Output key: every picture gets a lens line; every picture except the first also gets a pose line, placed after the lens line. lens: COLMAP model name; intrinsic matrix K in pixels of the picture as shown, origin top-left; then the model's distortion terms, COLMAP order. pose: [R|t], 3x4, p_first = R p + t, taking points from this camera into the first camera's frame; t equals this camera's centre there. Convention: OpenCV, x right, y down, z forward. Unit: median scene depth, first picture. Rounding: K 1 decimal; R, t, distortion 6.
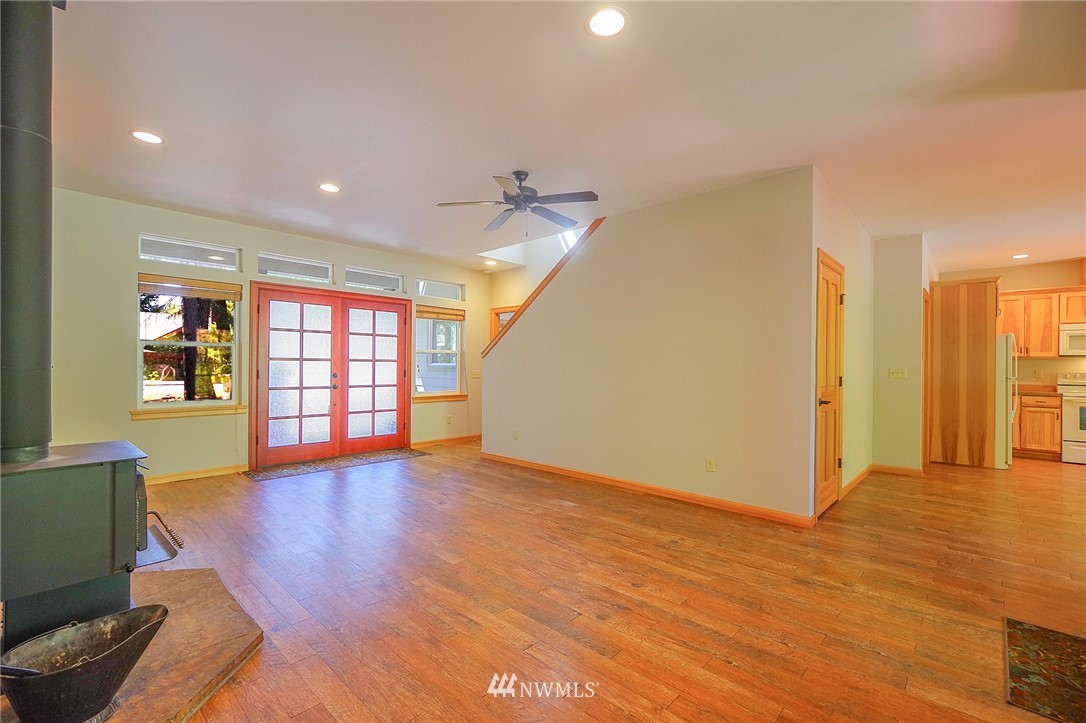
lens RADIAL K [[468.3, 0, 546.6], [0, 468.3, 365.2], [0, 0, 1]] dist [-0.011076, -0.000010]
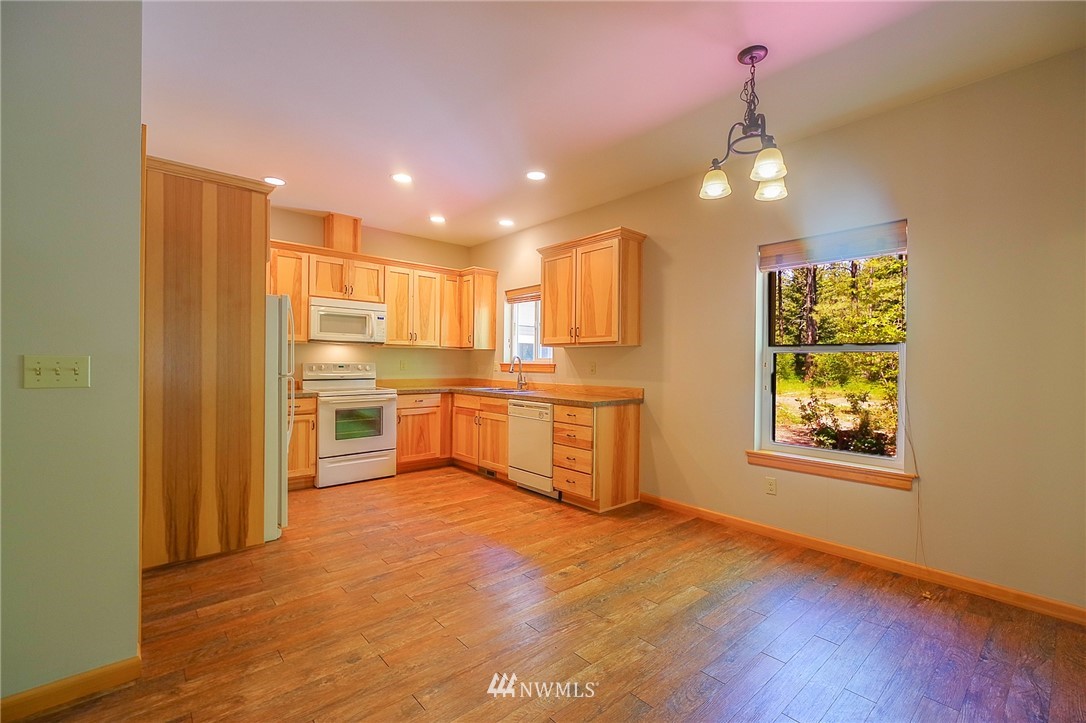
lens RADIAL K [[468.3, 0, 546.6], [0, 468.3, 365.2], [0, 0, 1]] dist [-0.011076, -0.000010]
pose [[0.090107, -0.010359, 0.995878, 0.496831], [-0.011547, 0.999868, 0.011445, 0.007140], [-0.995865, -0.012531, 0.089975, 0.674792]]
